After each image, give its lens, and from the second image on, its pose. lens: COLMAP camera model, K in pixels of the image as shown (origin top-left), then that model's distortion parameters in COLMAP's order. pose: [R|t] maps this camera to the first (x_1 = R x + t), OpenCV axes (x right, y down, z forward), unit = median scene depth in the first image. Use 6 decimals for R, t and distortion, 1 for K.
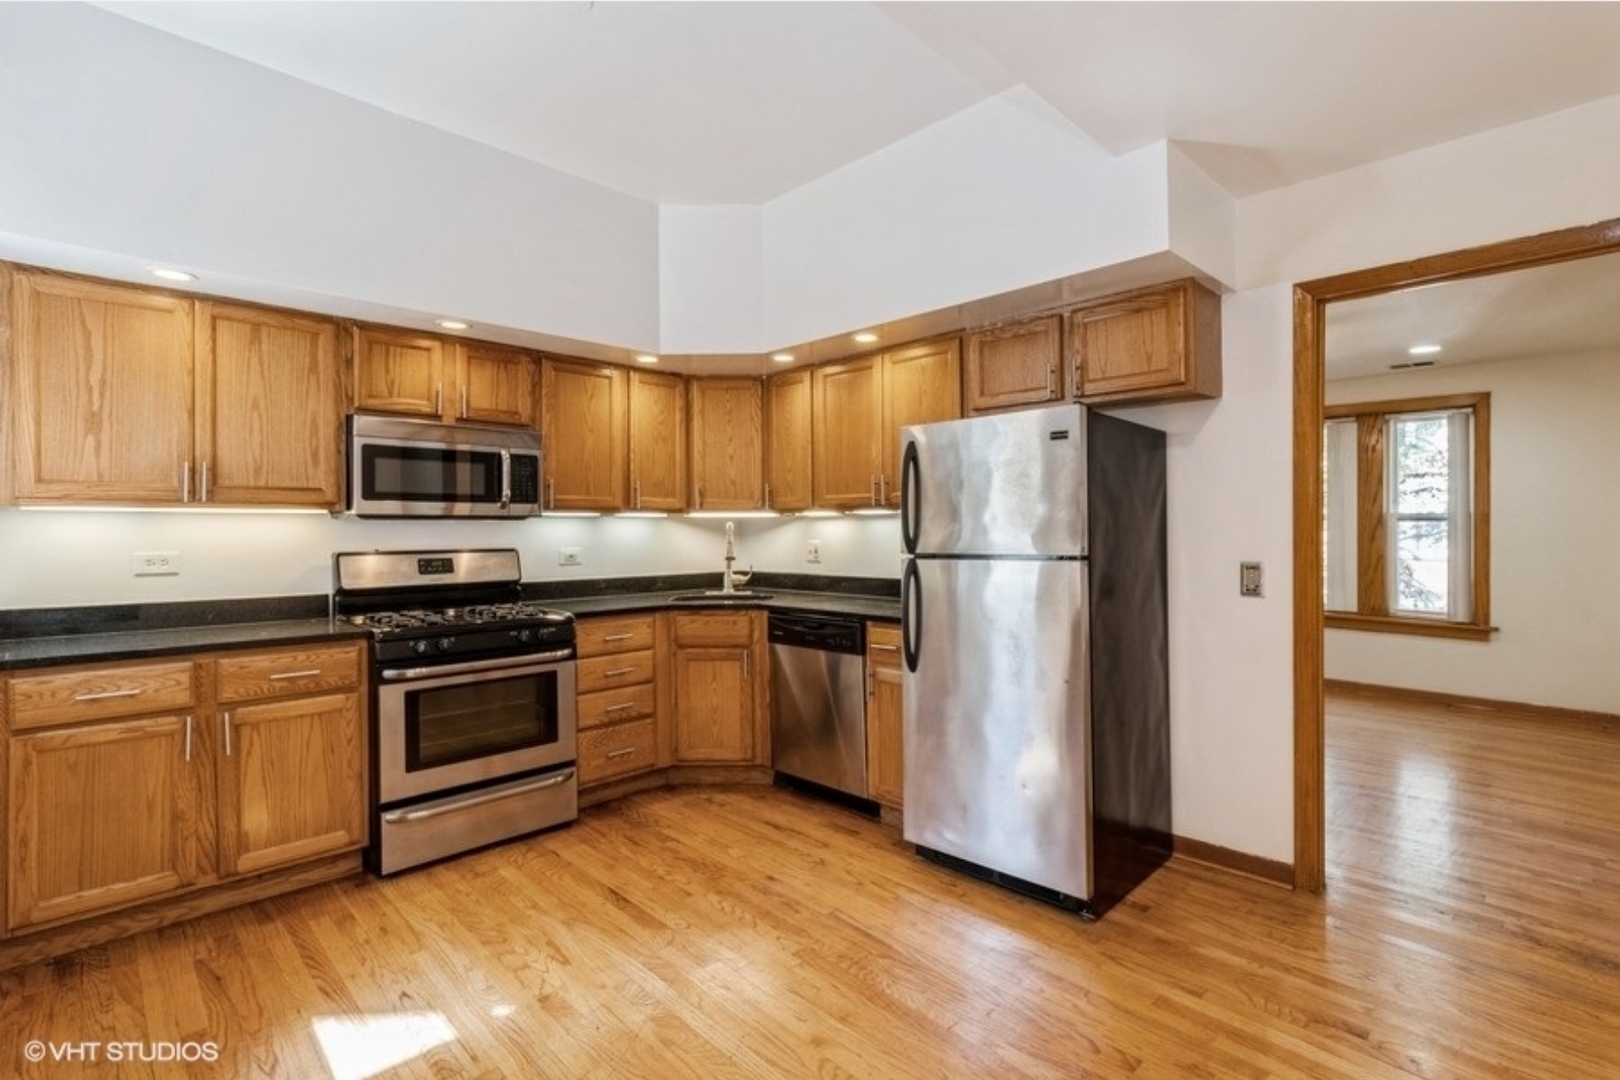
lens RADIAL K [[762.1, 0, 810.3], [0, 762.1, 532.1], [0, 0, 1]] dist [0.001290, -0.001067]
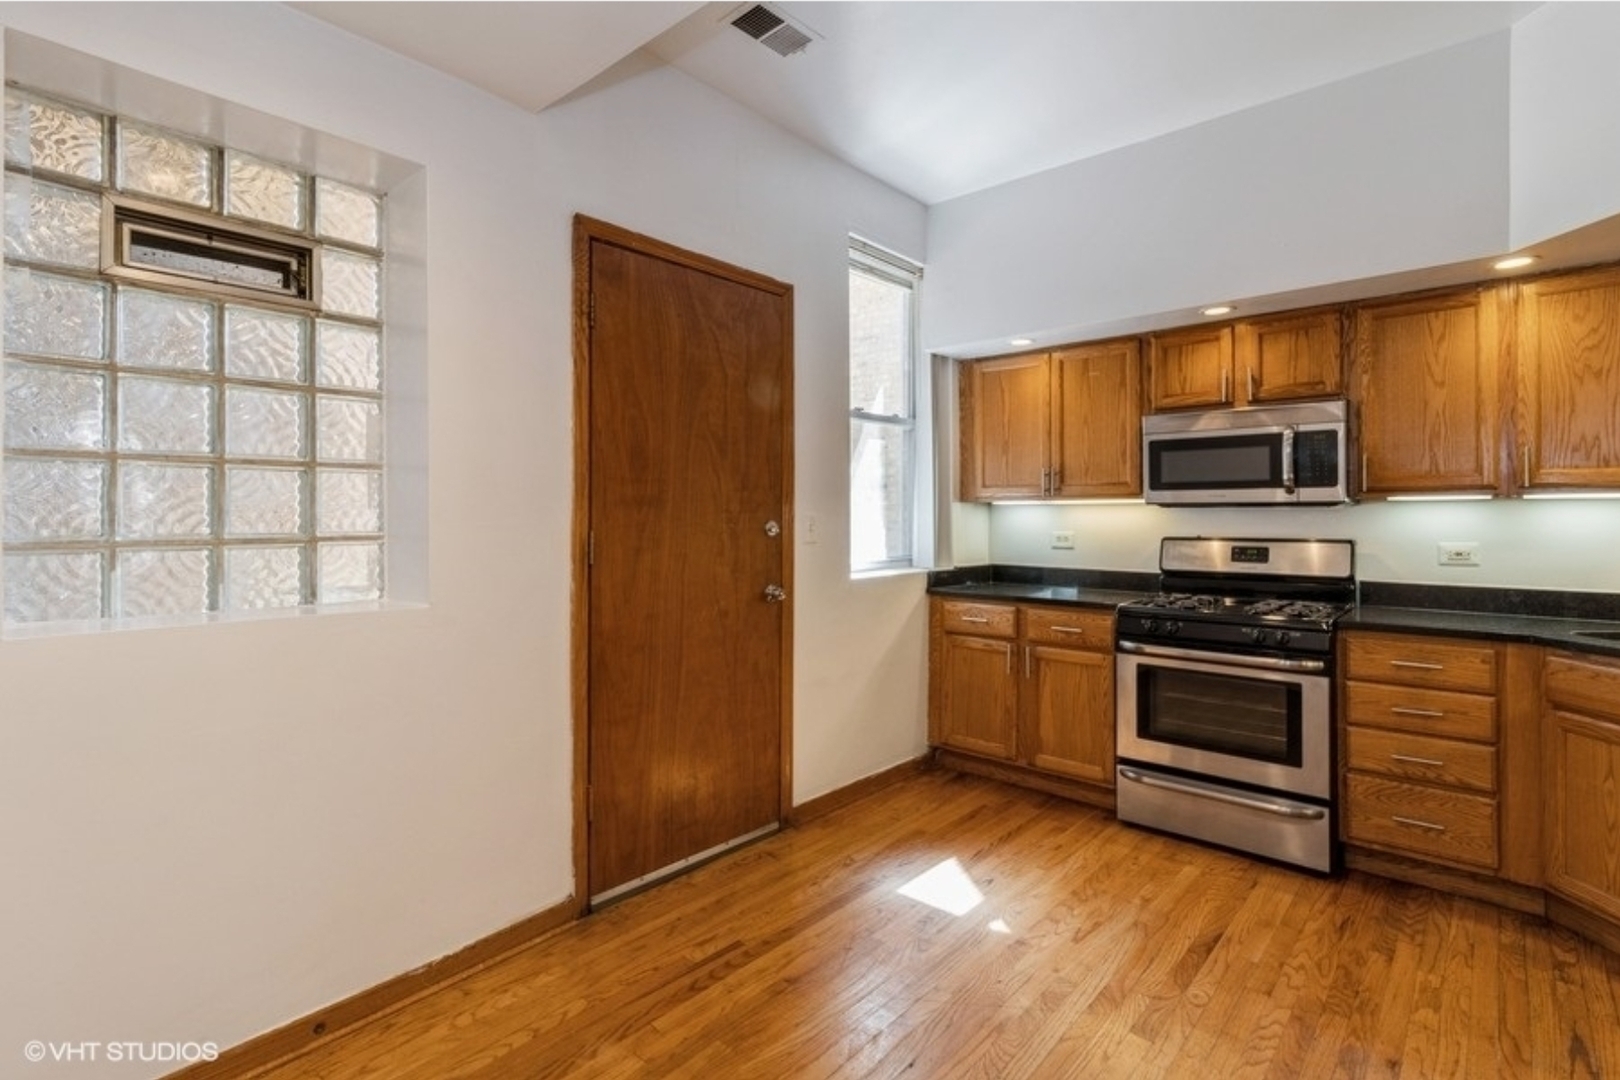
lens RADIAL K [[762.1, 0, 836.6], [0, 762.1, 519.7], [0, 0, 1]] dist [0.001290, -0.001067]
pose [[0.085601, 0.005862, -0.996312, 0.504586], [-0.007964, 0.999955, 0.005199, -0.001162], [0.996298, 0.007489, 0.085644, 0.445784]]
